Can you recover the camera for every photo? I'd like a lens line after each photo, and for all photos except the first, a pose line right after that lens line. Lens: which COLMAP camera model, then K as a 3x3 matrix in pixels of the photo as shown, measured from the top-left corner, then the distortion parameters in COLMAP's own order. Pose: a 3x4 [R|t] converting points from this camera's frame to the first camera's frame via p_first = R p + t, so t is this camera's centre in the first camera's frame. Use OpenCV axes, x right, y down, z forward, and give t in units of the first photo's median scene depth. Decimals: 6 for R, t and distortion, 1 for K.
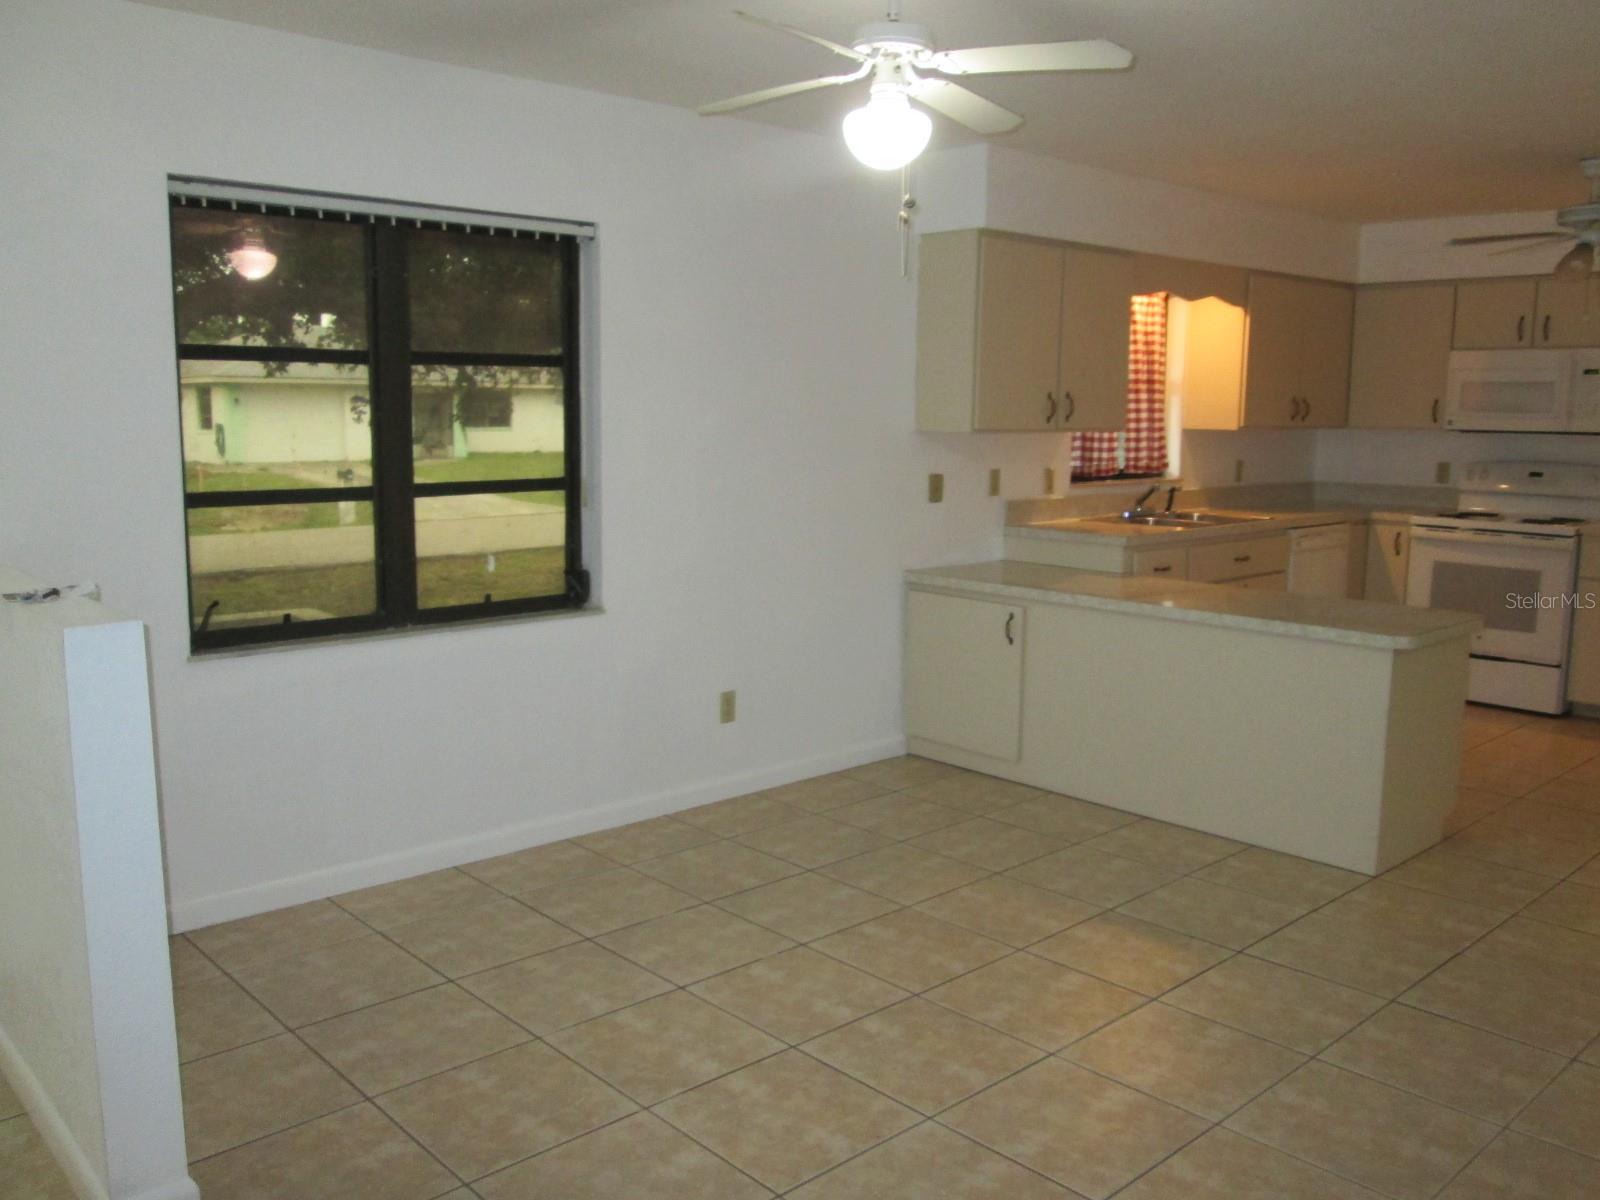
lens RADIAL K [[1361.4, 0, 800.0], [0, 1361.4, 600.0], [0, 0, 1]] dist [-0.033313, 0.011000]
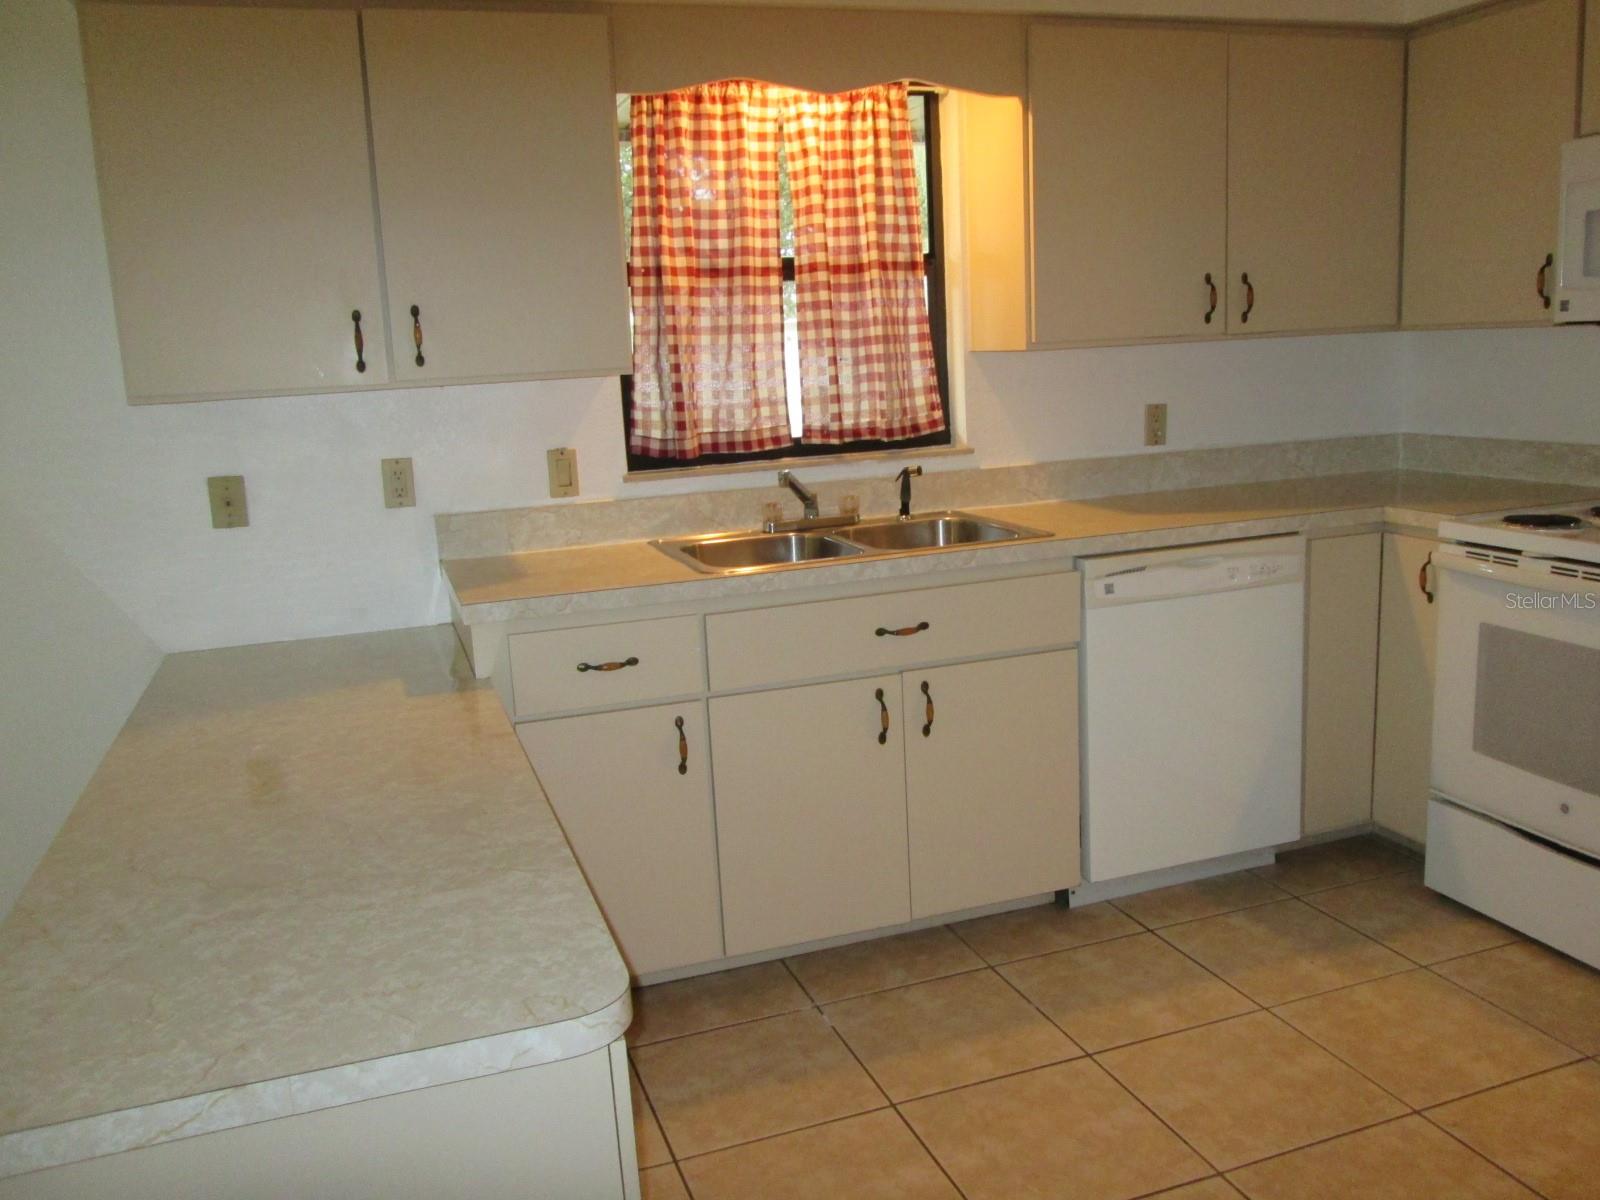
lens RADIAL K [[1361.4, 0, 800.0], [0, 1361.4, 600.0], [0, 0, 1]] dist [-0.033313, 0.011000]
pose [[0.923127, 0.025995, -0.383615, 0.468433], [-0.000264, 0.997755, 0.066975, -0.072248], [0.384495, -0.061725, 0.921061, 0.534226]]
